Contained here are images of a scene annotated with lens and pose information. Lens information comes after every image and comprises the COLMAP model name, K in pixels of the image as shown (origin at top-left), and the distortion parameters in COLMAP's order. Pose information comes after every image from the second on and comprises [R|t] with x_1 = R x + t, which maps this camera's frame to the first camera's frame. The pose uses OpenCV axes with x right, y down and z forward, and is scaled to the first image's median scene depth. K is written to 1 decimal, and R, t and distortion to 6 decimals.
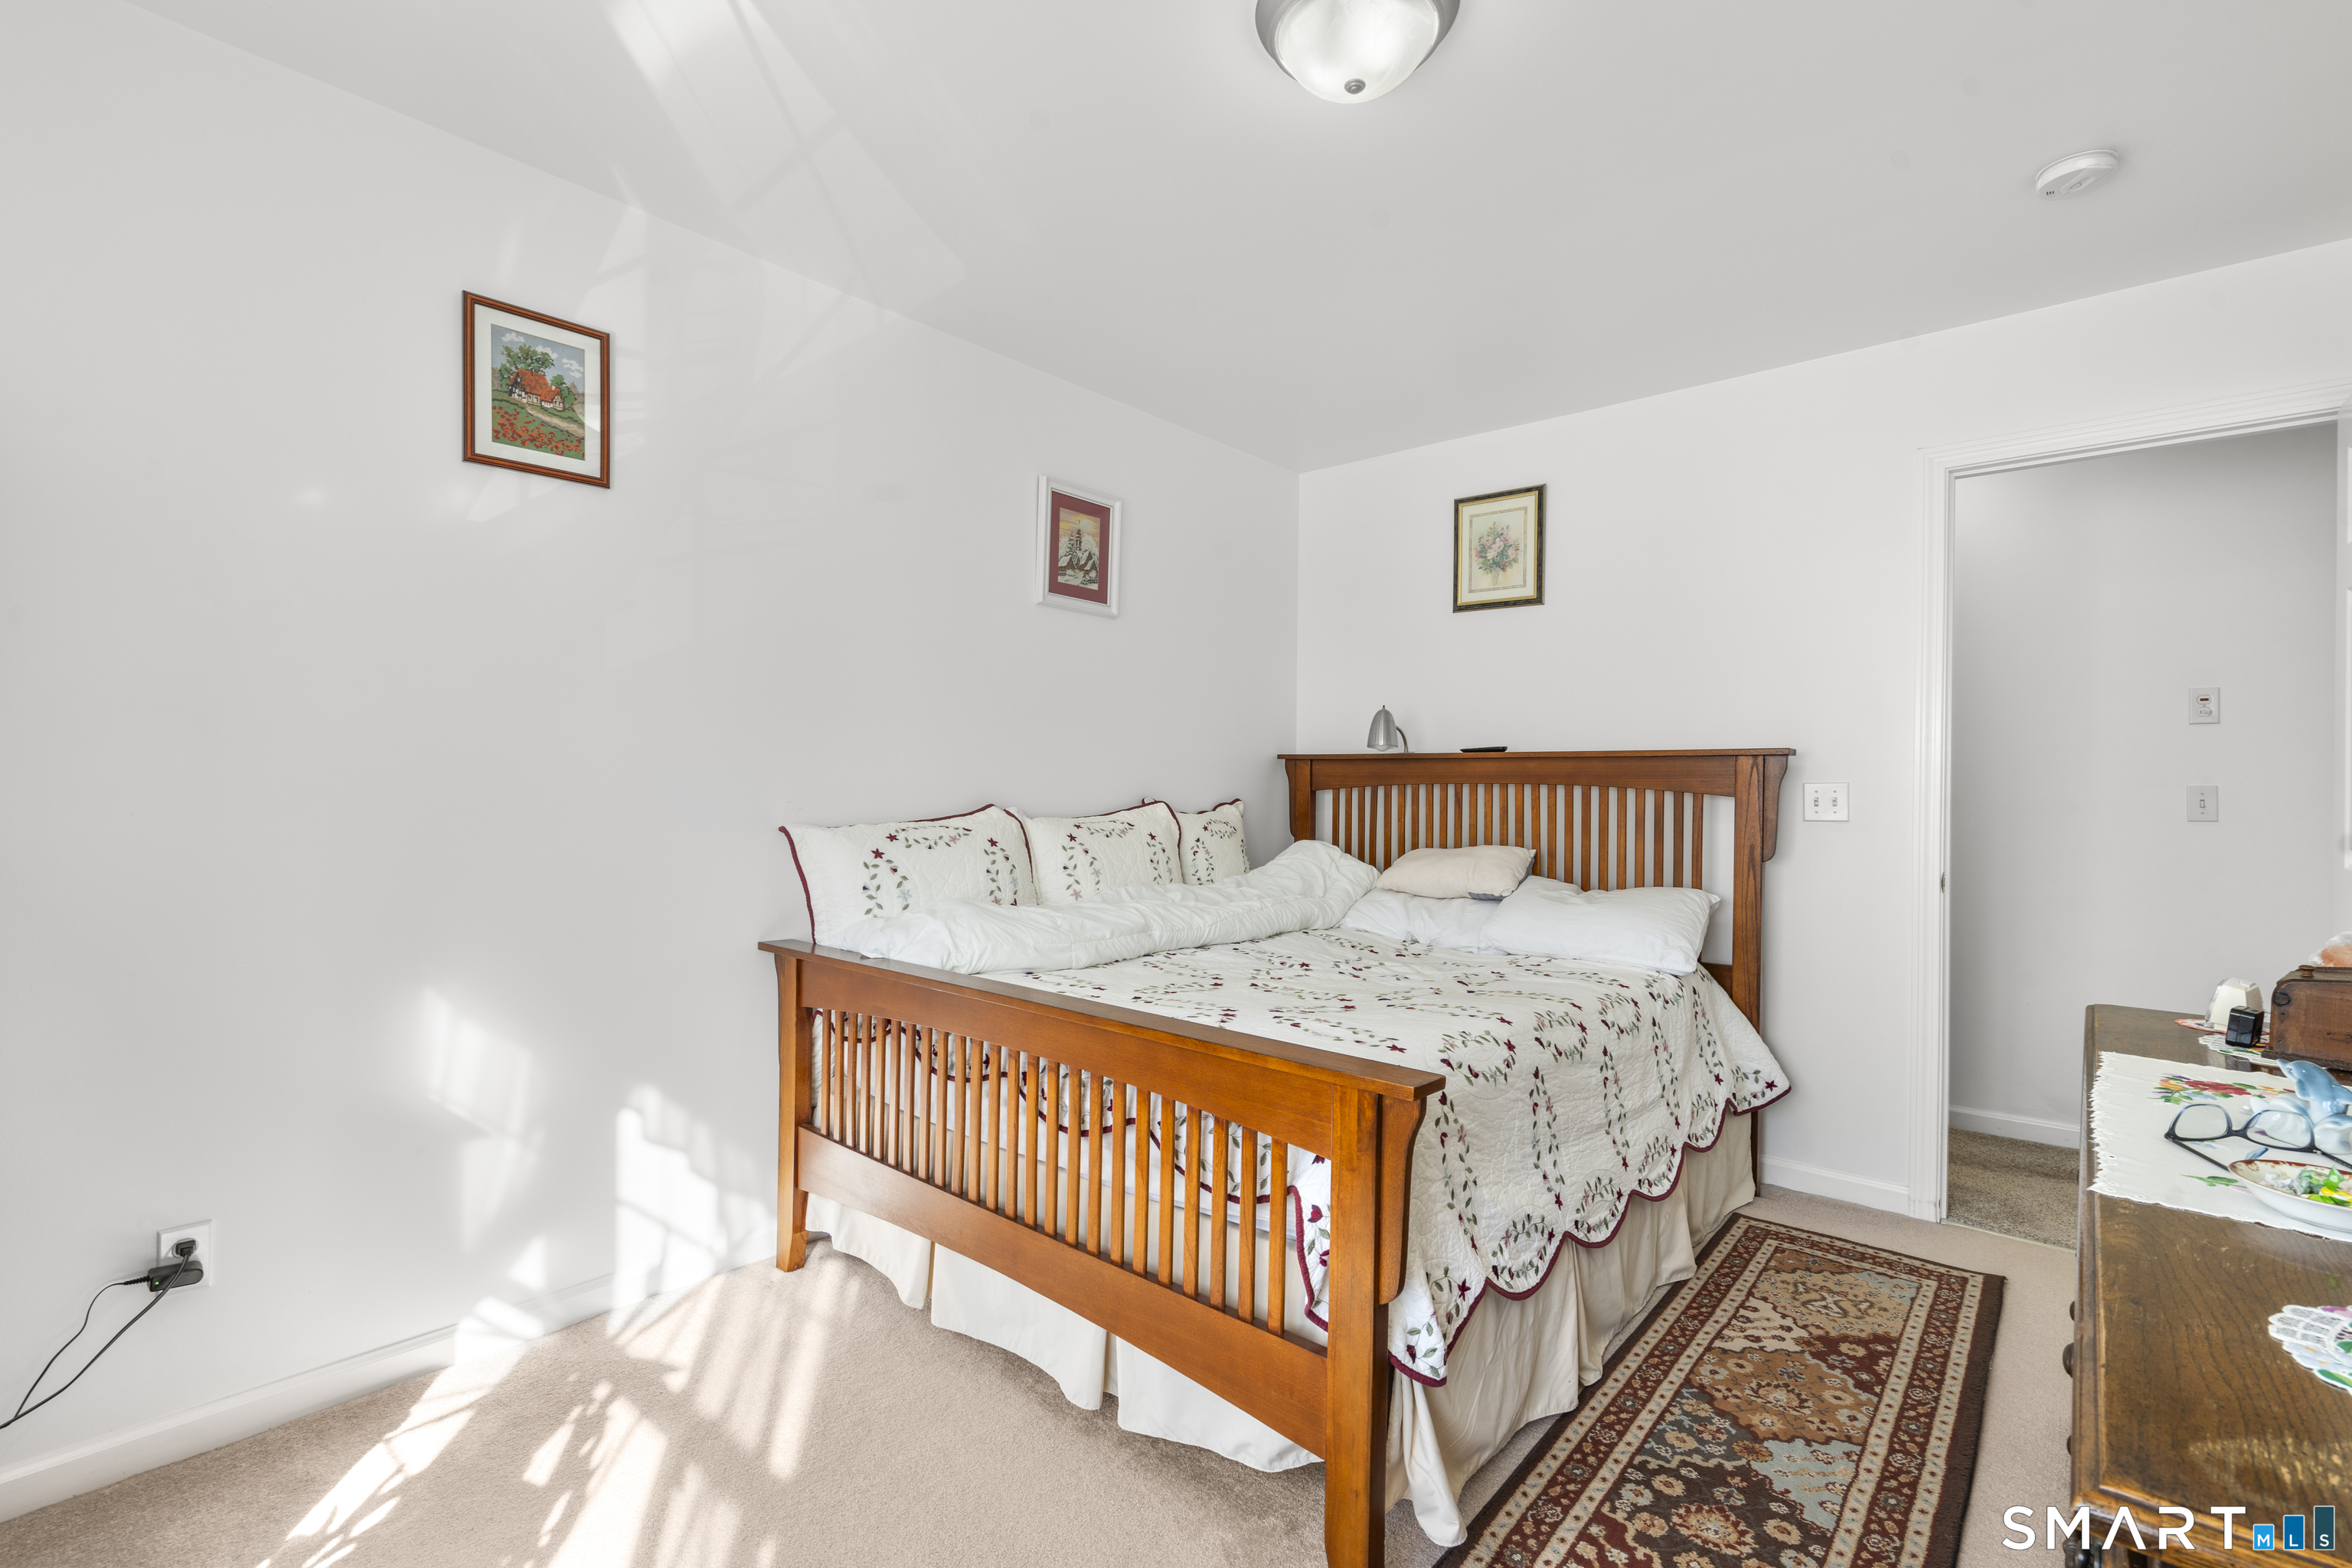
lens RADIAL K [[1053.1, 0, 1174.9], [0, 1053.1, 782.2], [0, 0, 1]] dist [-0.008509, 0.003727]
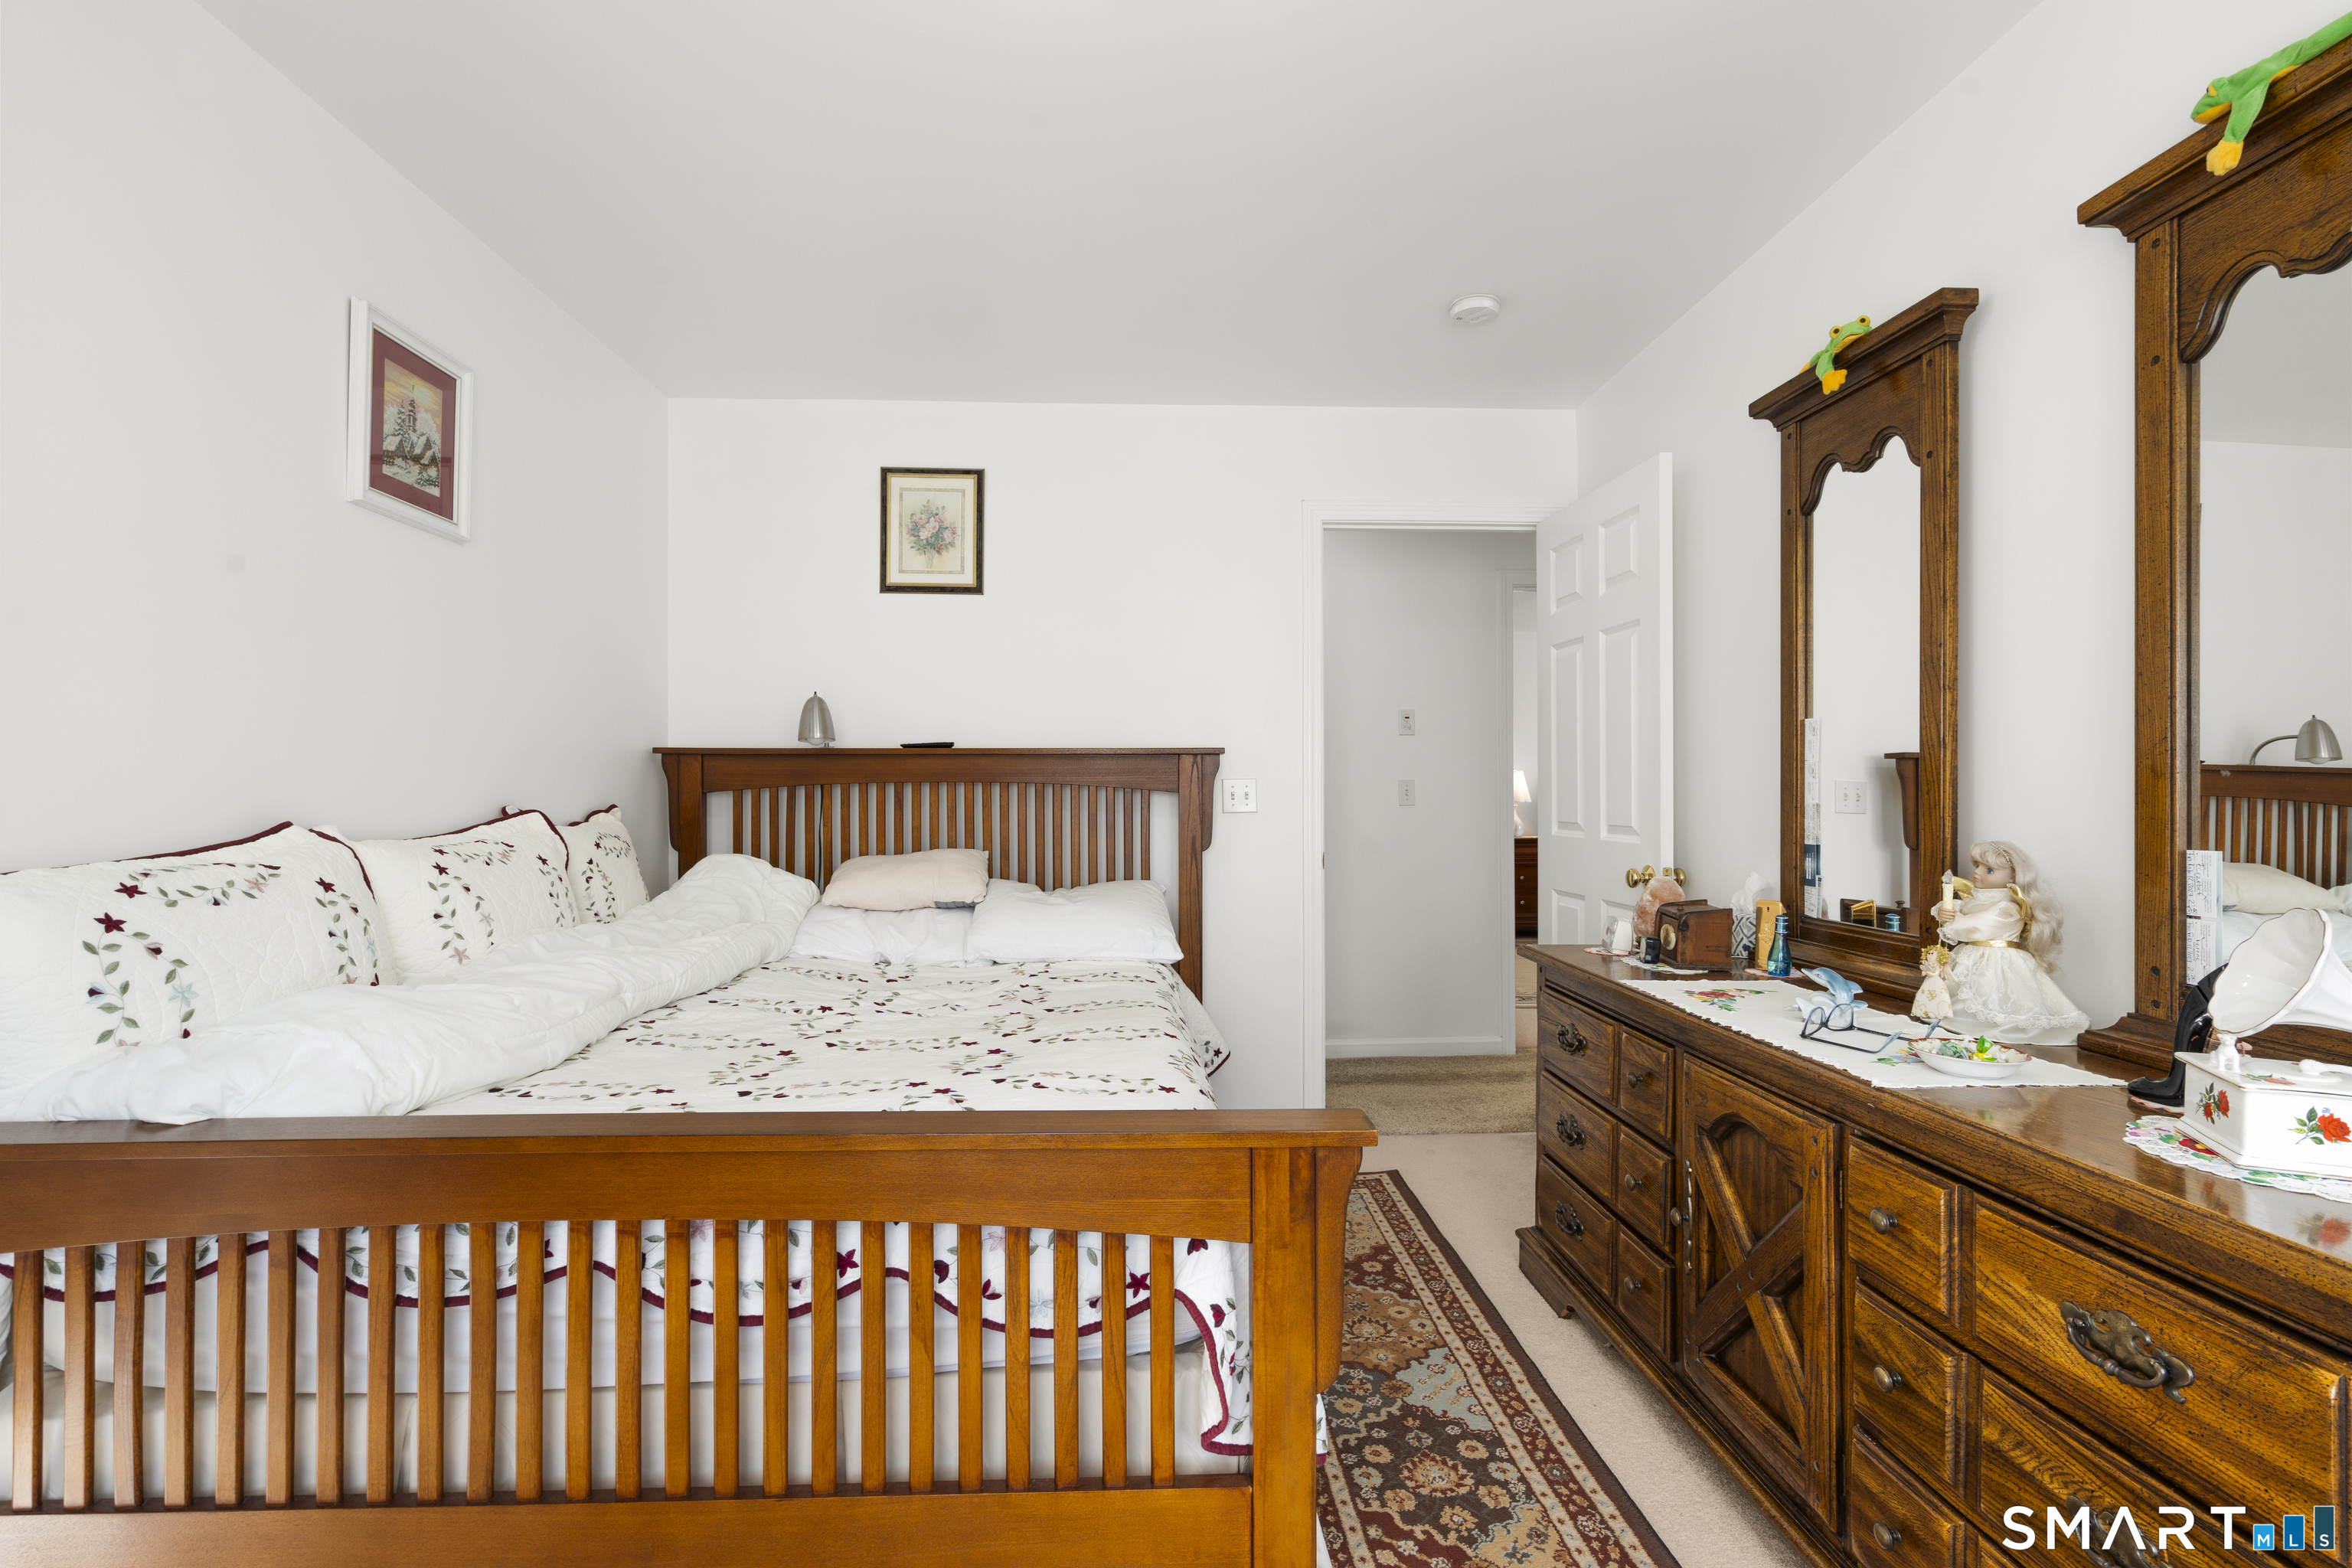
lens RADIAL K [[1053.1, 0, 1172.5], [0, 1053.1, 782.8], [0, 0, 1]] dist [-0.008509, 0.003727]
pose [[0.724694, -0.008038, 0.689024, -0.222798], [0.007068, 0.999966, 0.004231, -0.000528], [-0.689035, 0.001804, 0.724726, 0.220603]]
